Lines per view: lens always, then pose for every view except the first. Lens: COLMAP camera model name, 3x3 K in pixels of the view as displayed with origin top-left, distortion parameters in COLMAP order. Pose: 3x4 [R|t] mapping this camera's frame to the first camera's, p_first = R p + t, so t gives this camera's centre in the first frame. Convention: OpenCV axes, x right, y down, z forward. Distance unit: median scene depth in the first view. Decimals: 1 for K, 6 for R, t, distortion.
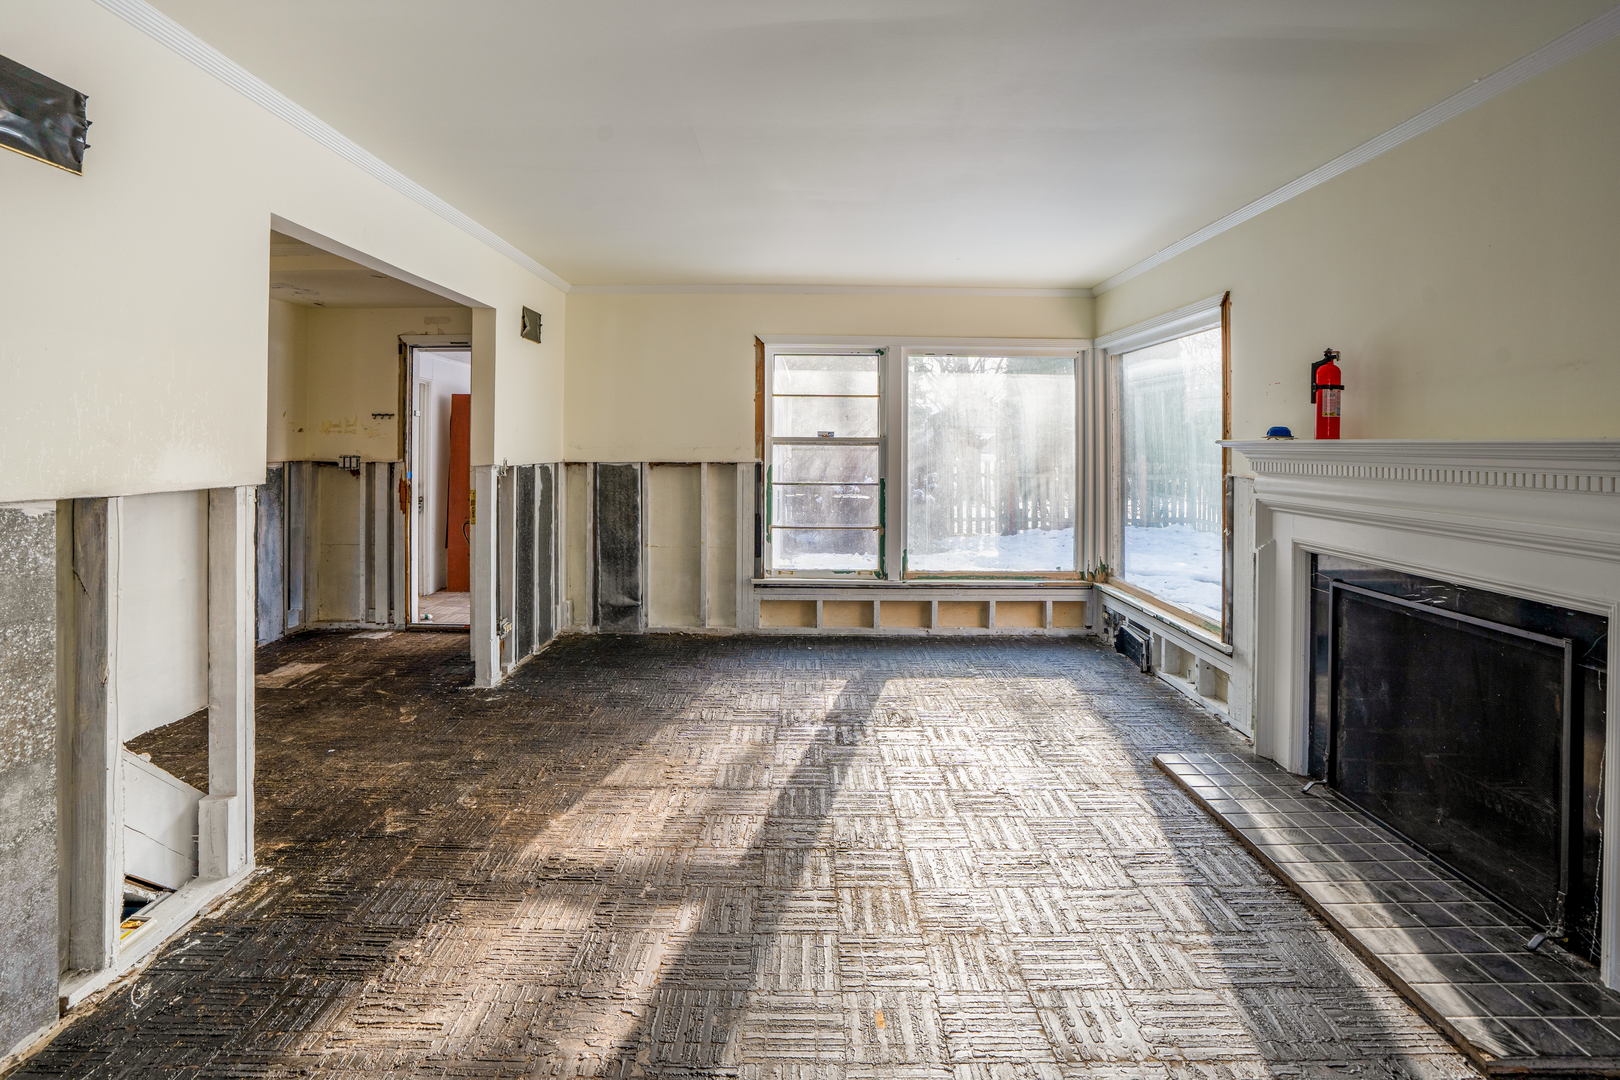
lens RADIAL K [[790.2, 0, 810.0], [0, 790.2, 540.0], [0, 0, 1]] dist [0.000184, -0.000015]
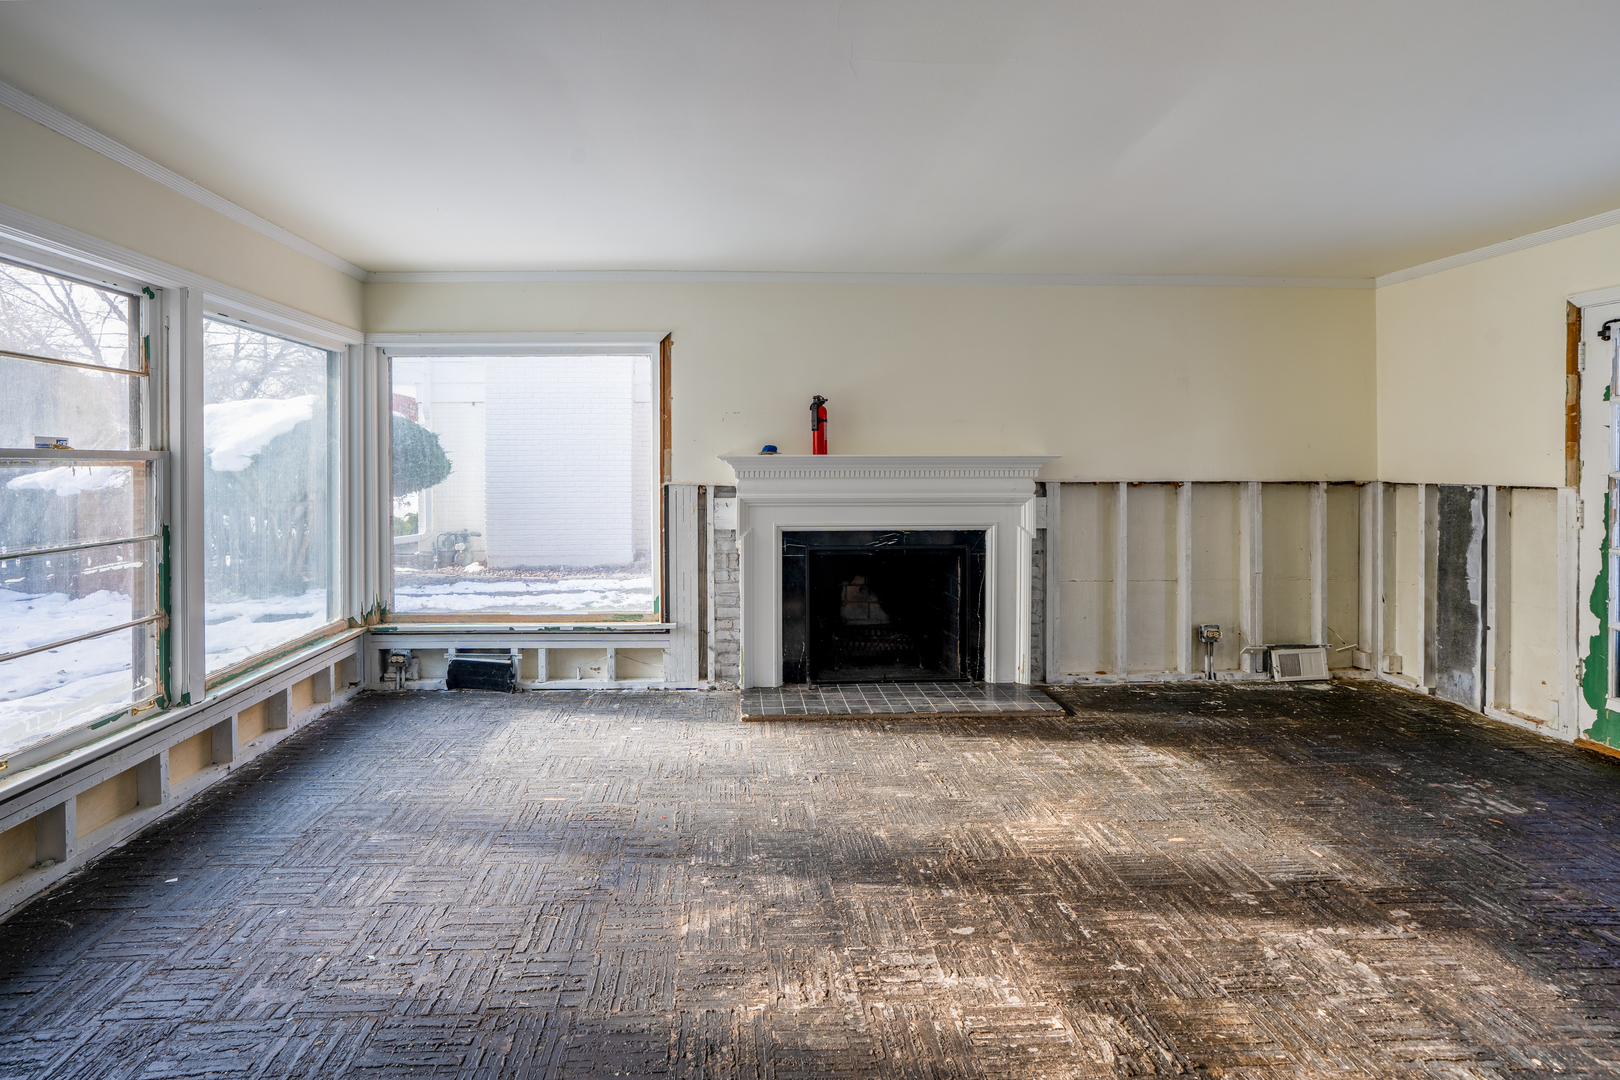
lens RADIAL K [[757.2, 0, 810.0], [0, 757.2, 540.0], [0, 0, 1]] dist [-0.049925, 0.026856]
pose [[-0.053005, -0.113436, 0.992130, -0.516235], [0.122023, 0.985346, 0.119179, -0.087590], [-0.991111, 0.127380, -0.038387, 0.678860]]
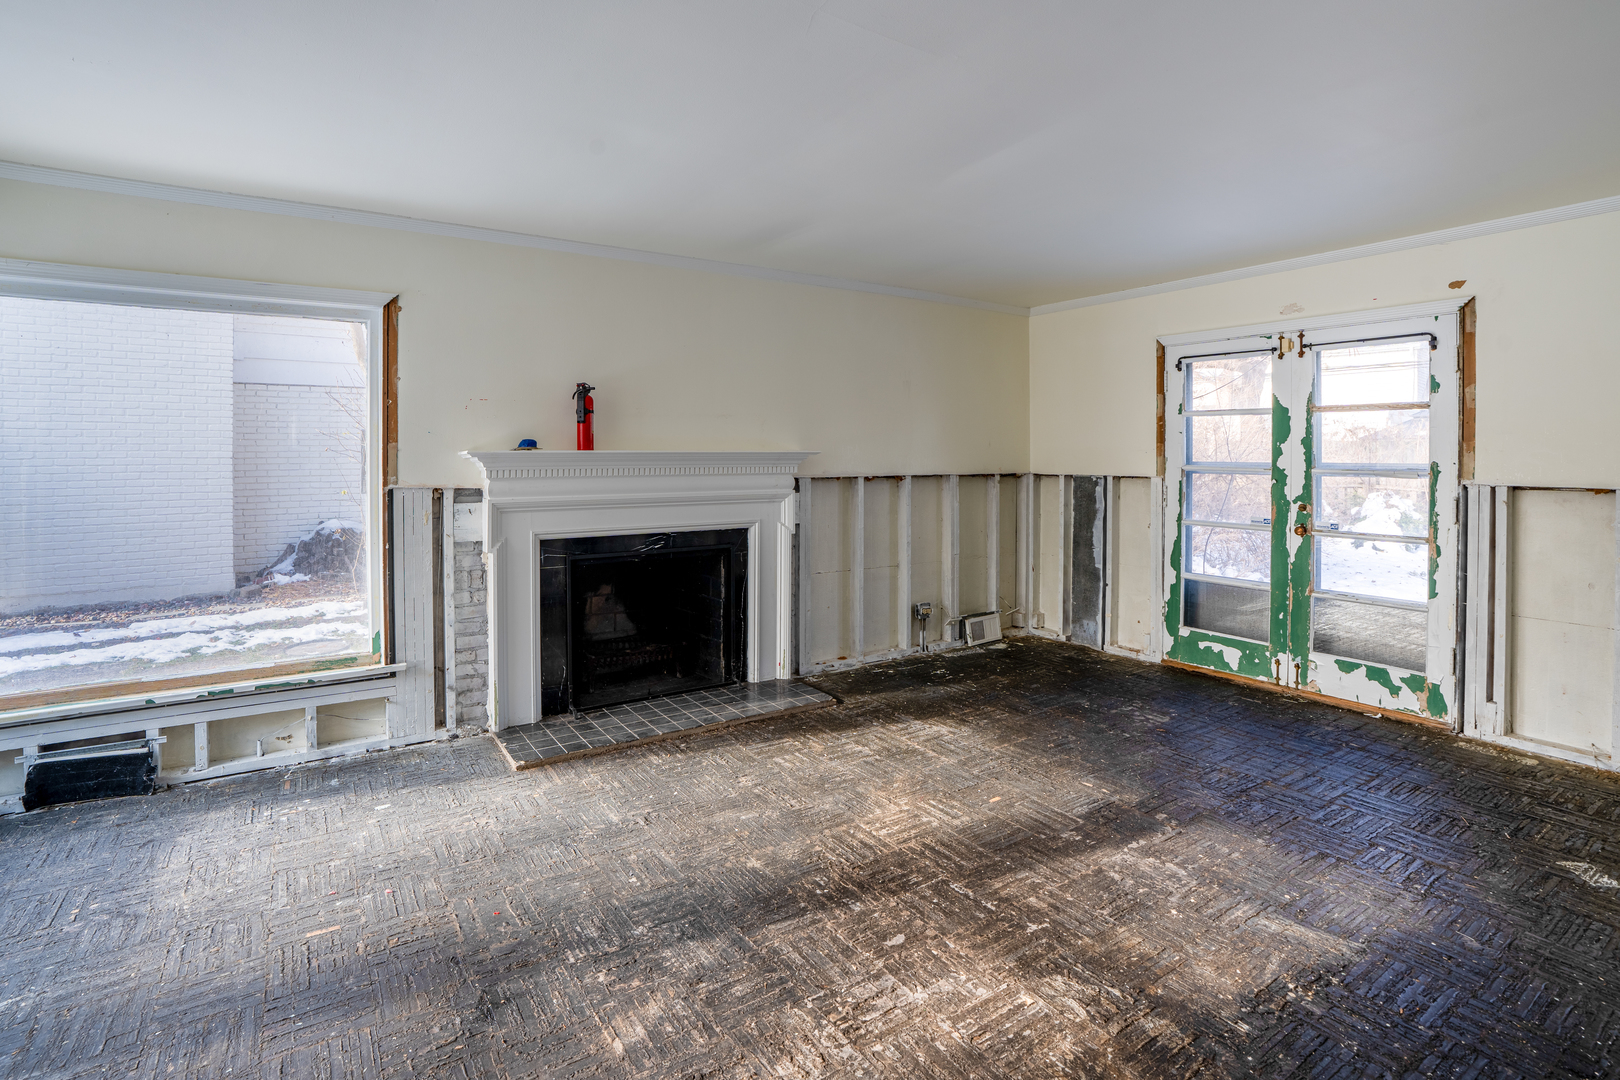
lens RADIAL K [[757.2, 0, 820.0], [0, 757.2, 530.0], [0, 0, 1]] dist [-0.075299, 0.030253]
pose [[-0.545101, -0.090474, 0.833474, -0.399876], [0.096652, 0.980750, 0.169673, -0.107442], [-0.832780, 0.173045, -0.525863, 0.848955]]
